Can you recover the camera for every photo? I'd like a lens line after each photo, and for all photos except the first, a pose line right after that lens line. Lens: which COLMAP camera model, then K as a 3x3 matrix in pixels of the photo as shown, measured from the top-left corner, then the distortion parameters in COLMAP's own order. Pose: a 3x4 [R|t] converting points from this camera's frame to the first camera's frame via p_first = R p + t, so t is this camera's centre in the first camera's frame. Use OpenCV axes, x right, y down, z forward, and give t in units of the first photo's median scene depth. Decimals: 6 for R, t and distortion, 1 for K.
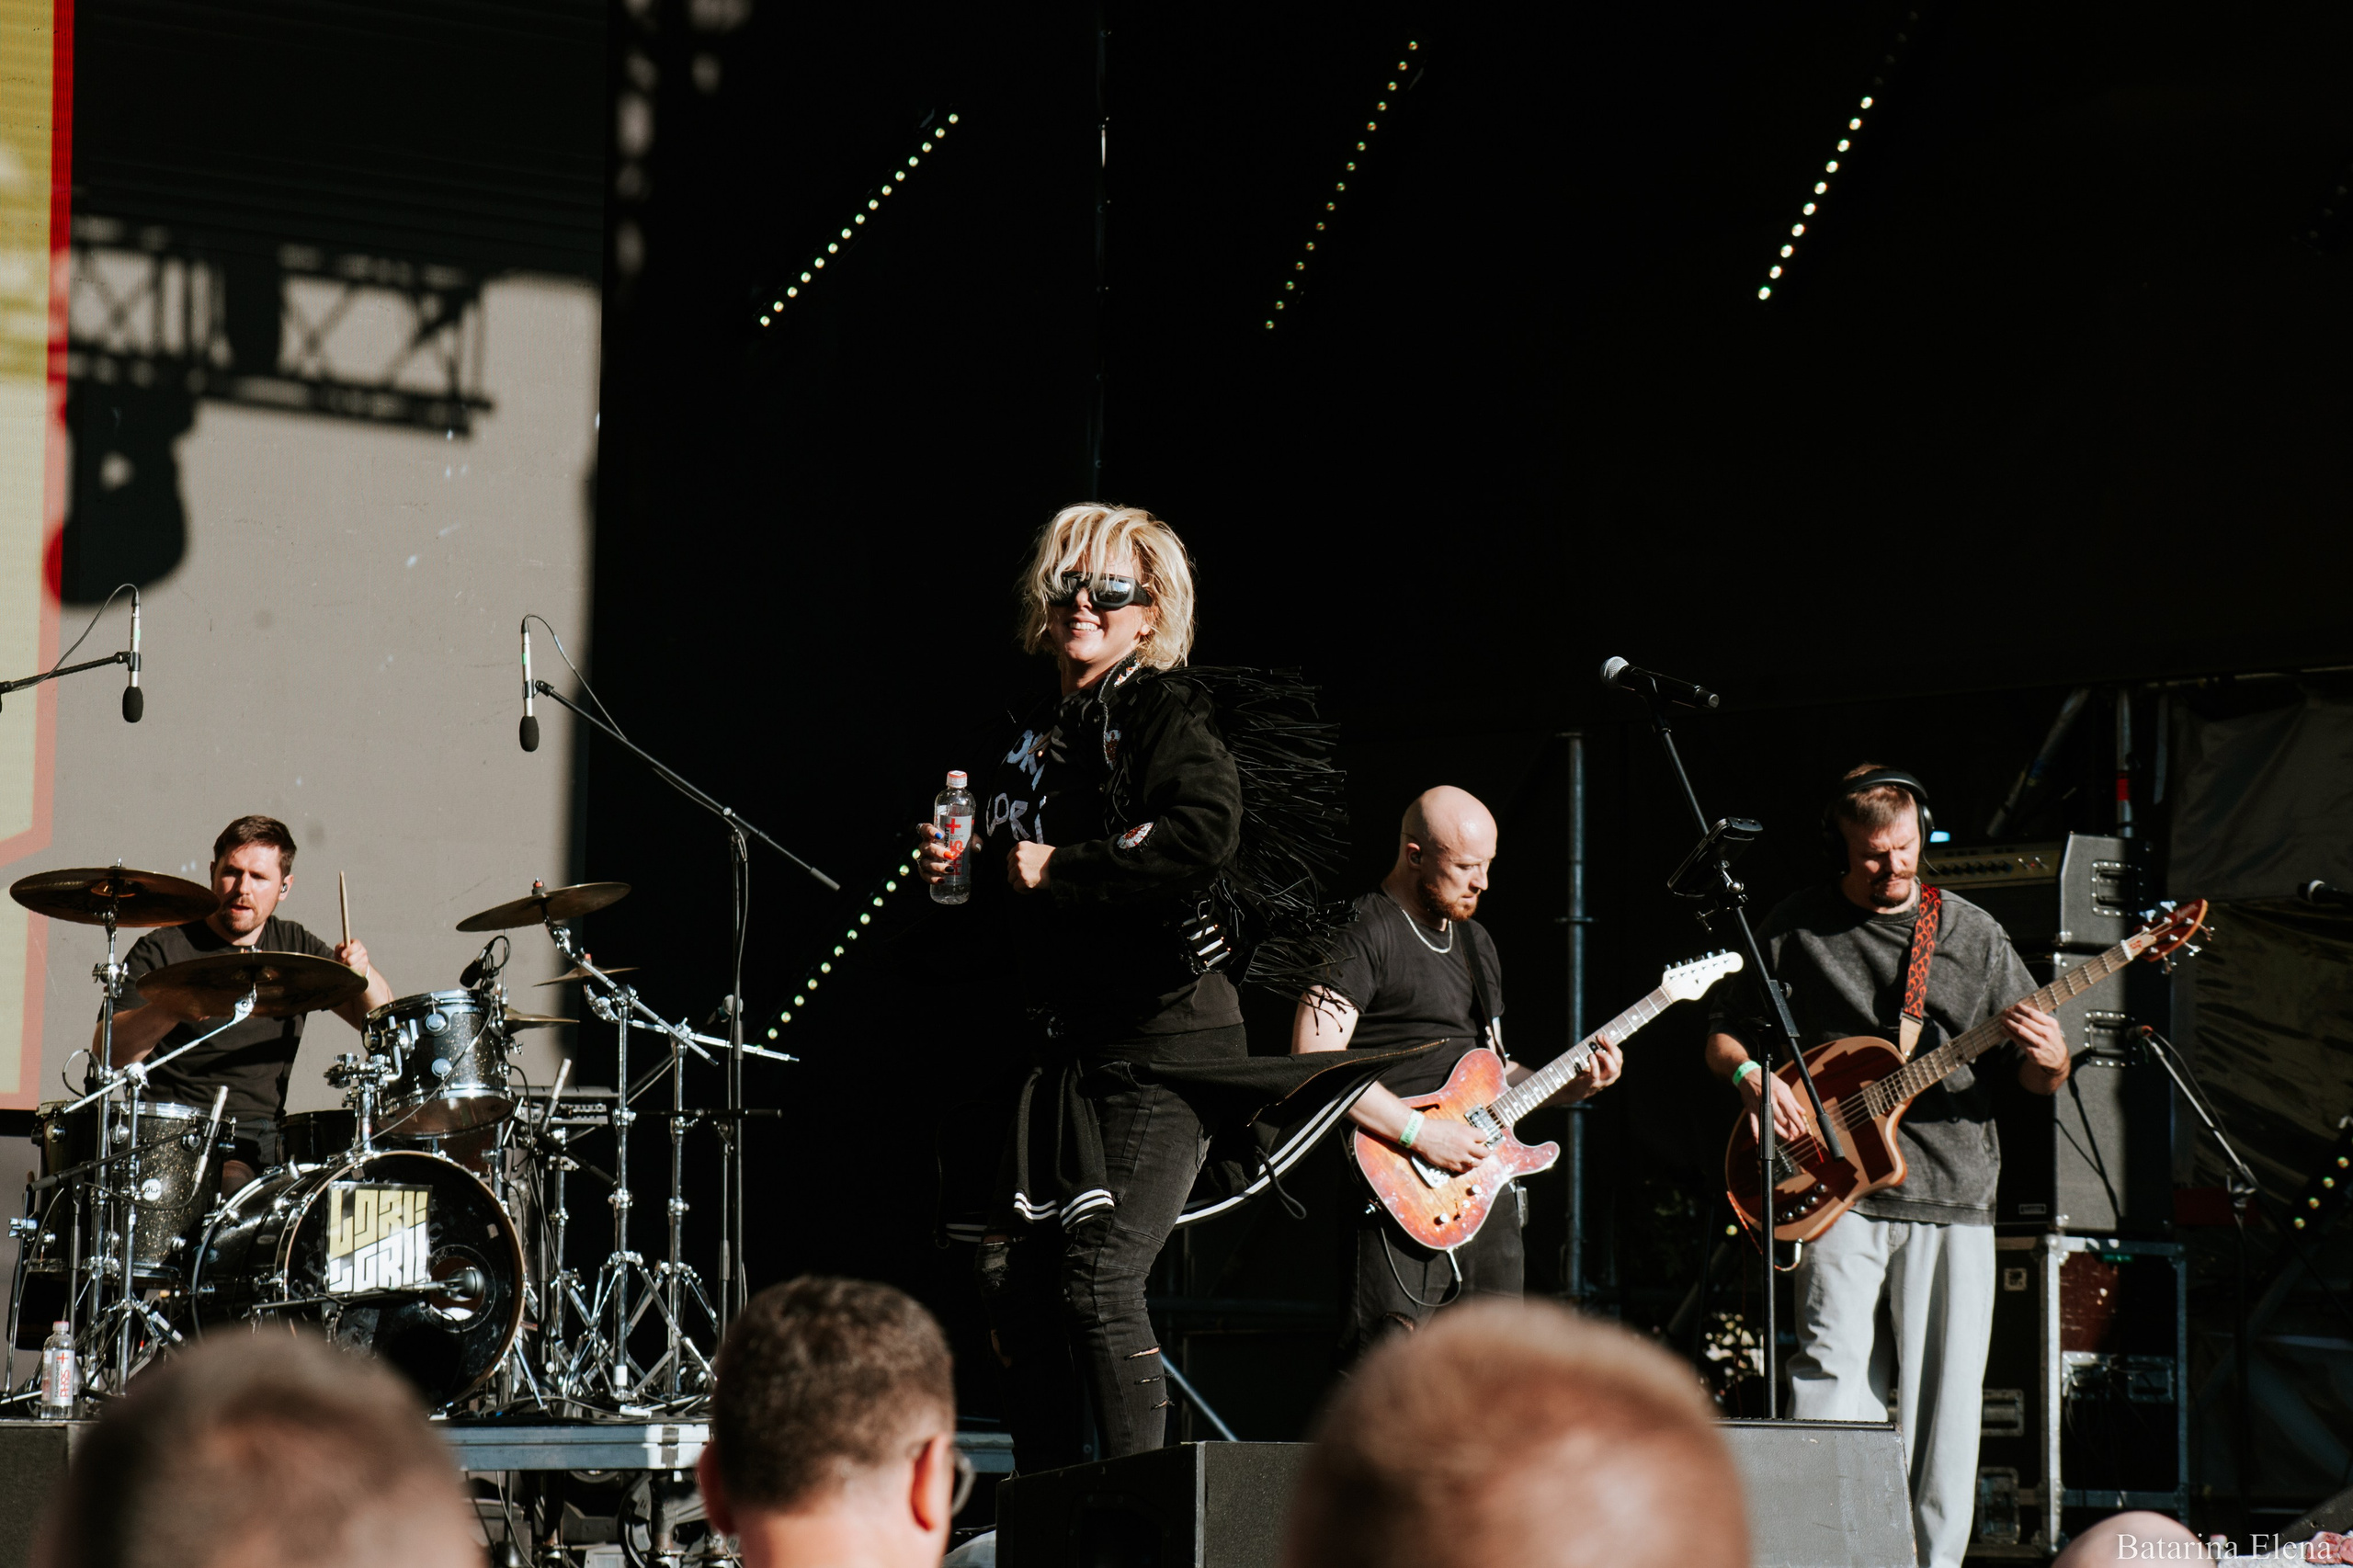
lens RADIAL K [[8433.4, 0, 1172.2], [0, 8433.4, 917.9], [0, 0, 1]] dist [0.368659, 0.917895]
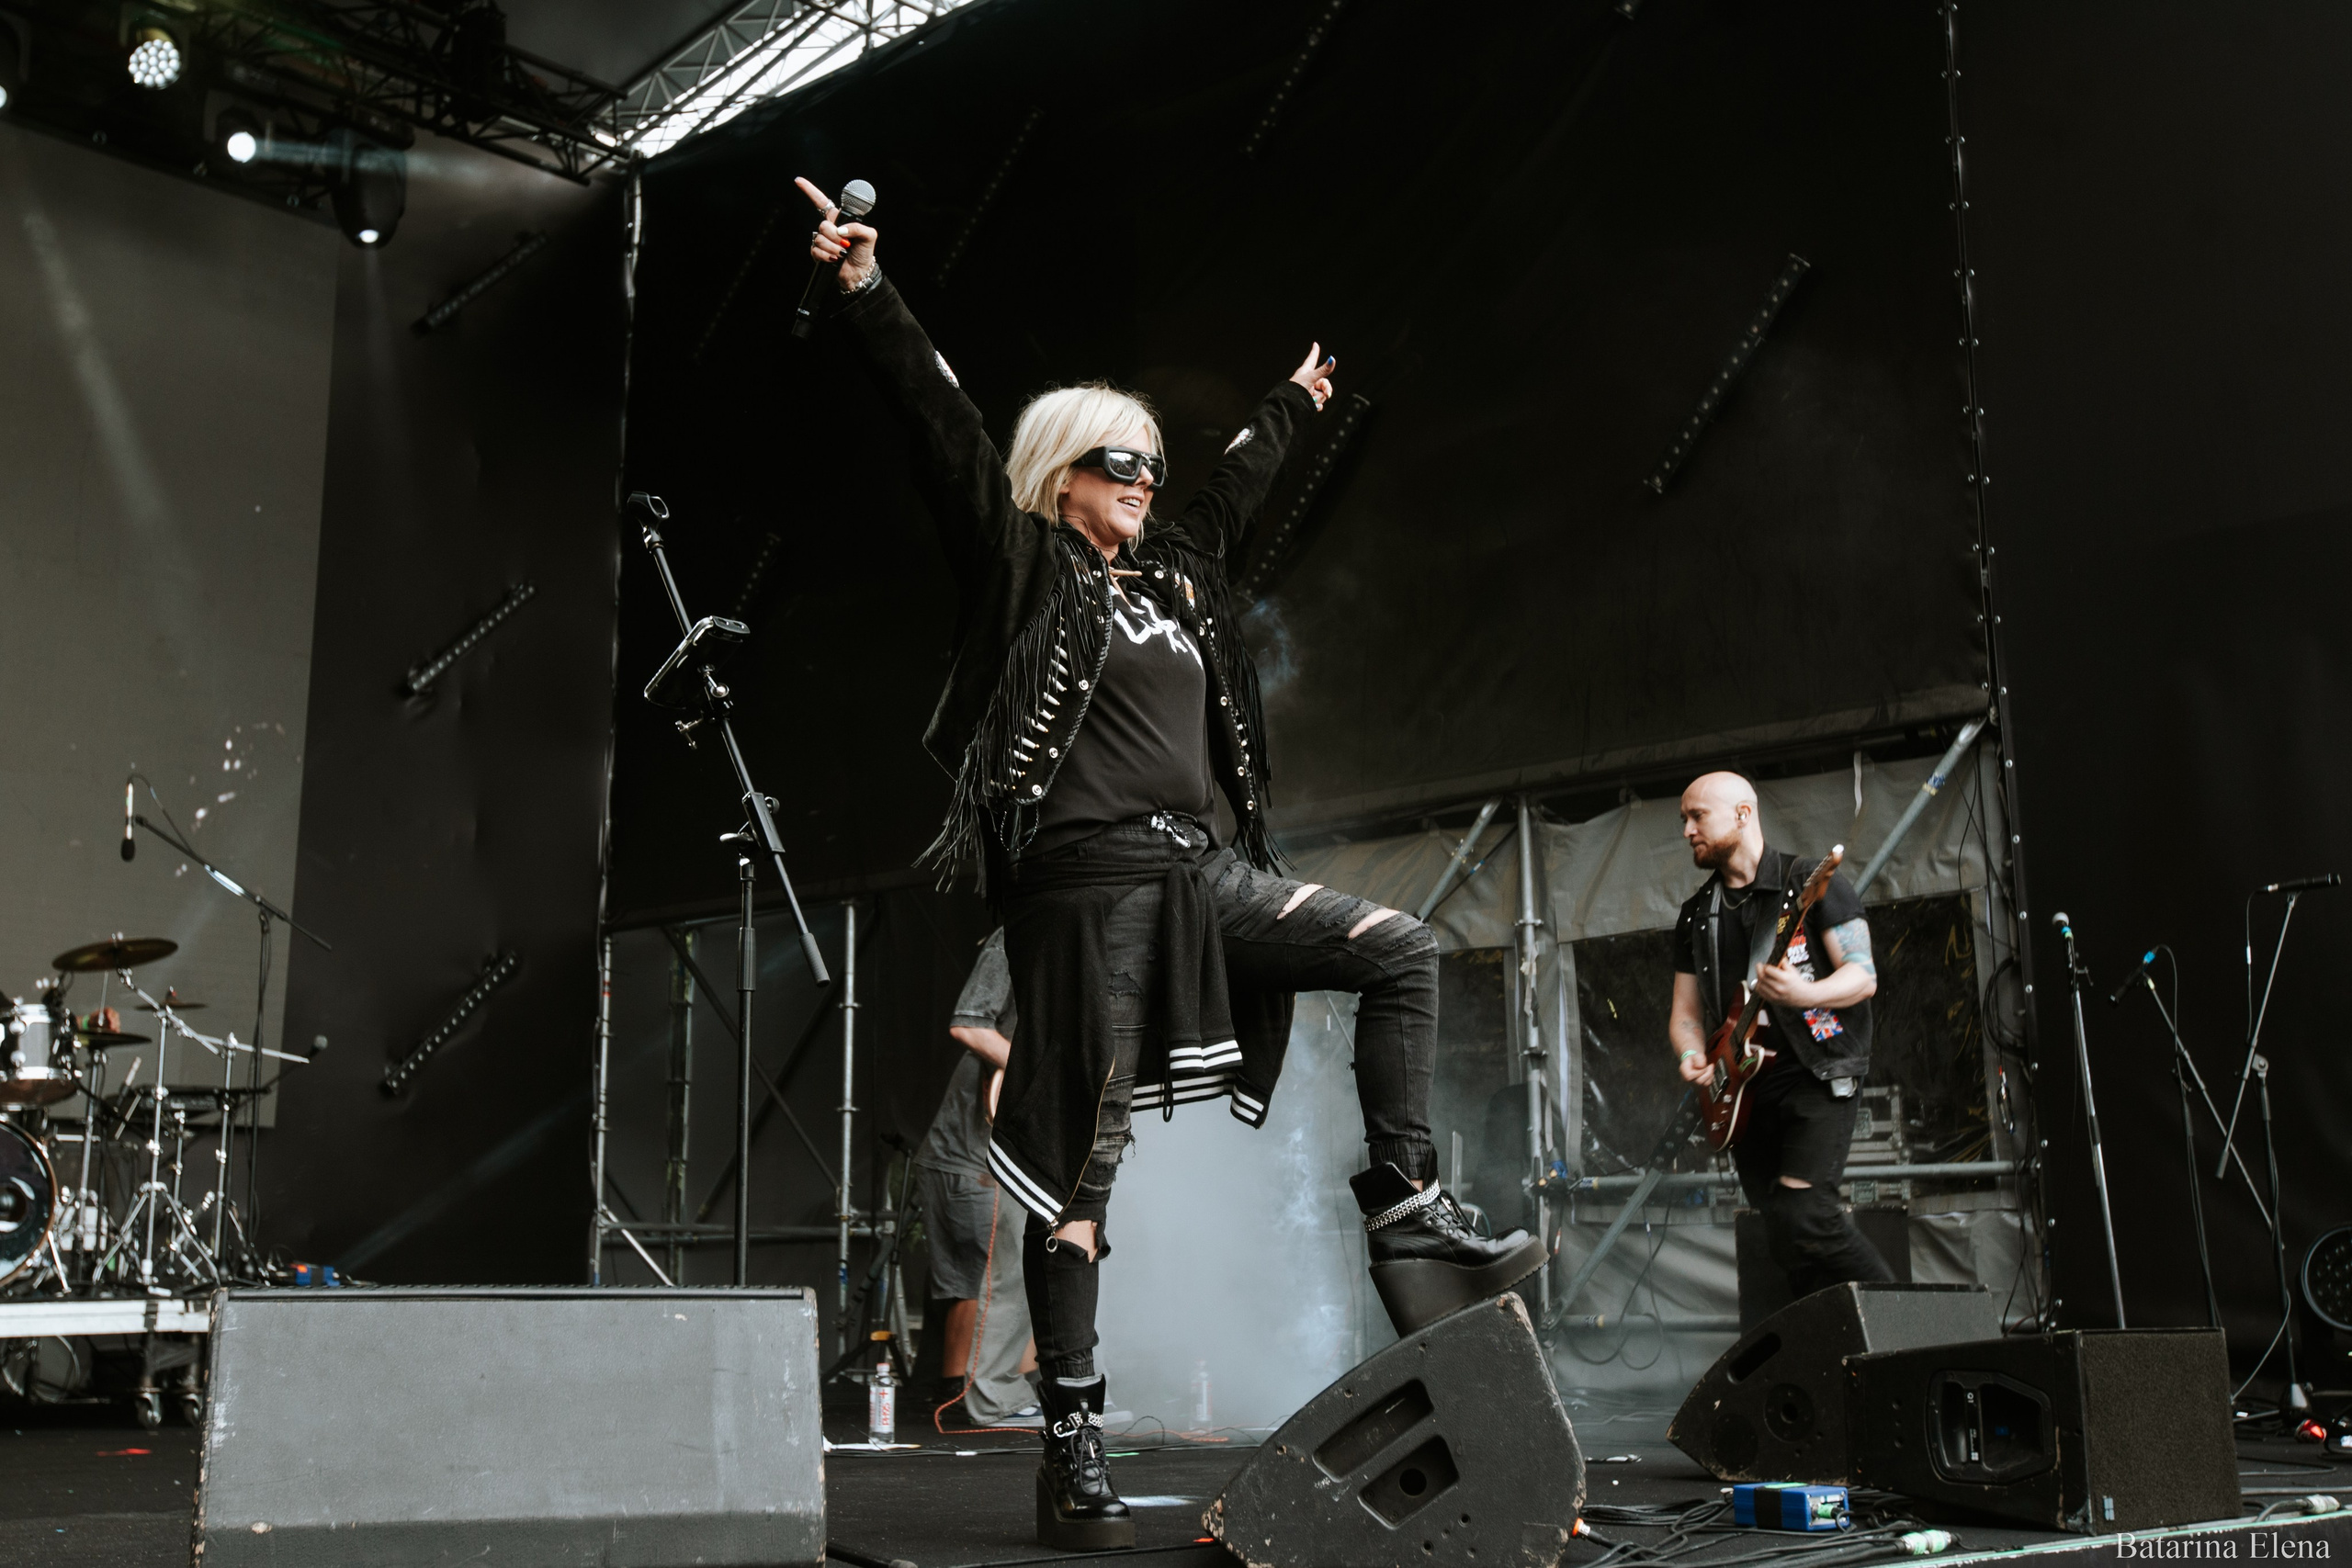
lens RADIAL K [[2720.3, 0, 1174.4], [0, 2720.3, 695.1], [0, 0, 1]] dist [0.032734, 0.032836]
pose [[0.993225, 0.012017, 0.115582, 0.056531], [0.005598, 0.988535, -0.150888, 0.027308], [-0.116071, 0.150513, 0.981771, 0.471246]]
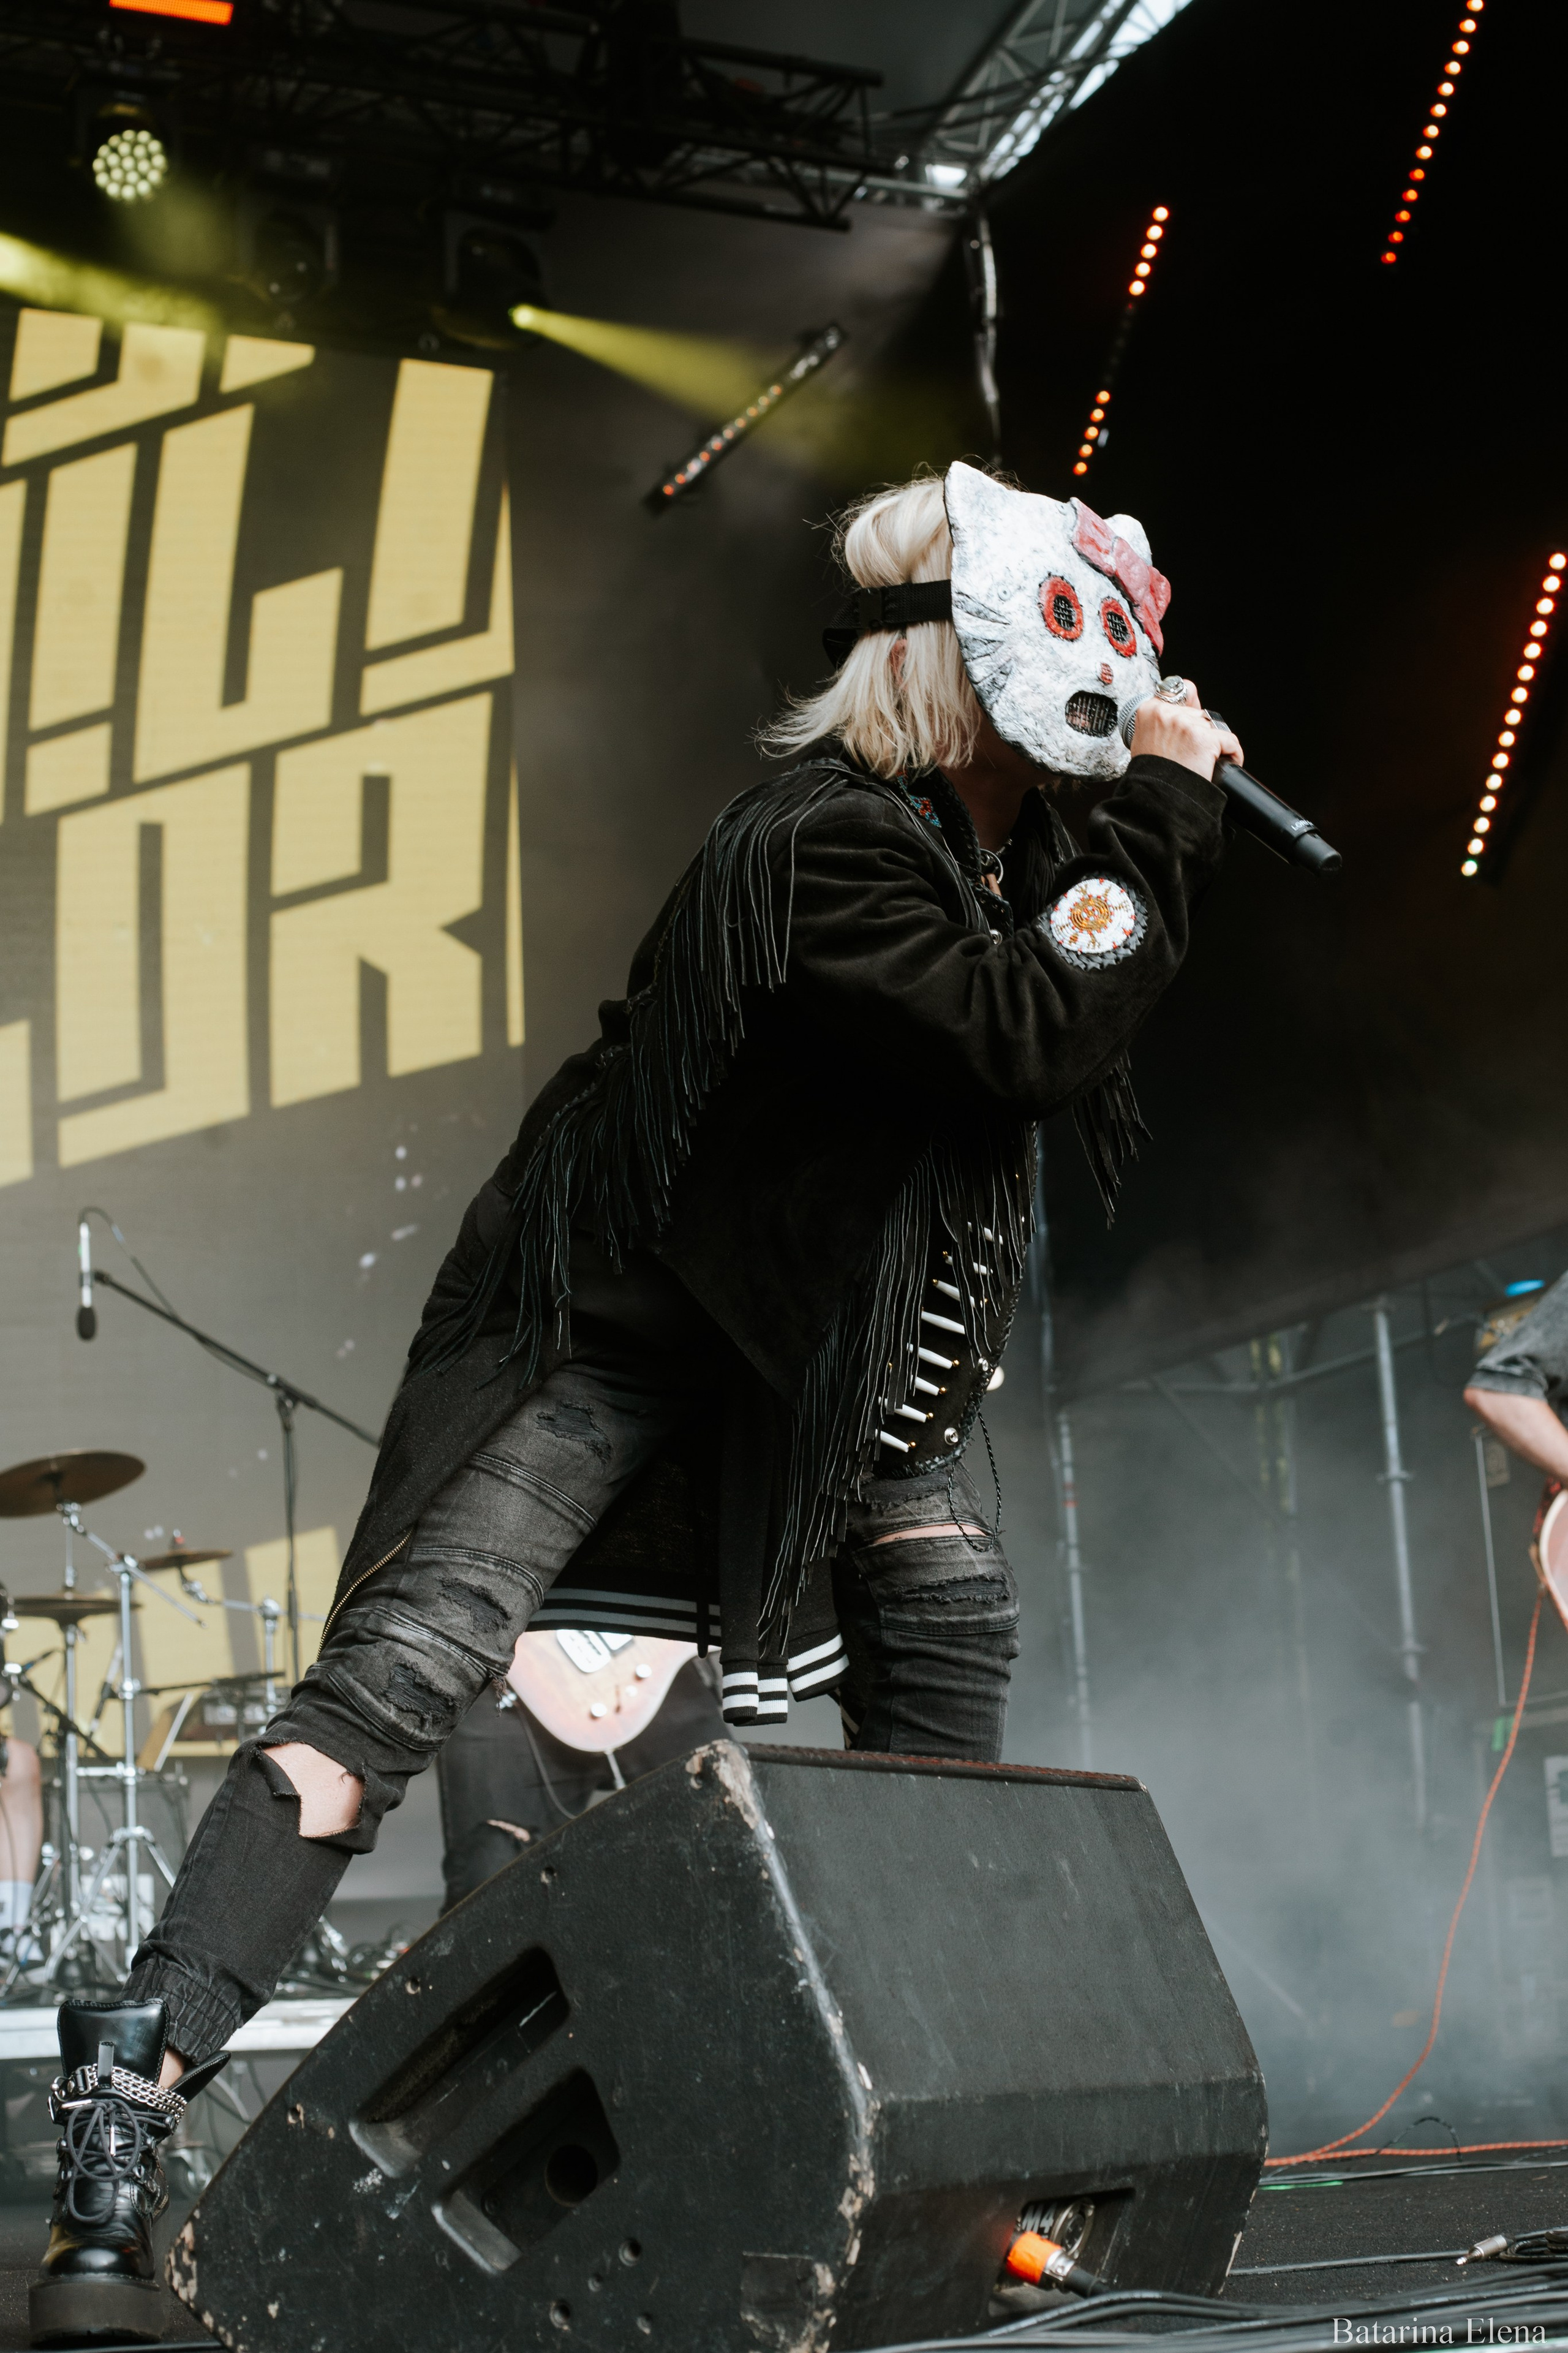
lens RADIAL K [[4131.2, 0, 1020.0], [0, 4131.2, 945.9], [0, 0, 1]] dist [-0.082892, -0.141224]
pose [[0.963960, -0.130045, -0.232100, 0.150816], [0.082360, 0.975404, -0.204459, 0.043960], [0.252980, 0.177974, 0.950961, 0.544314]]
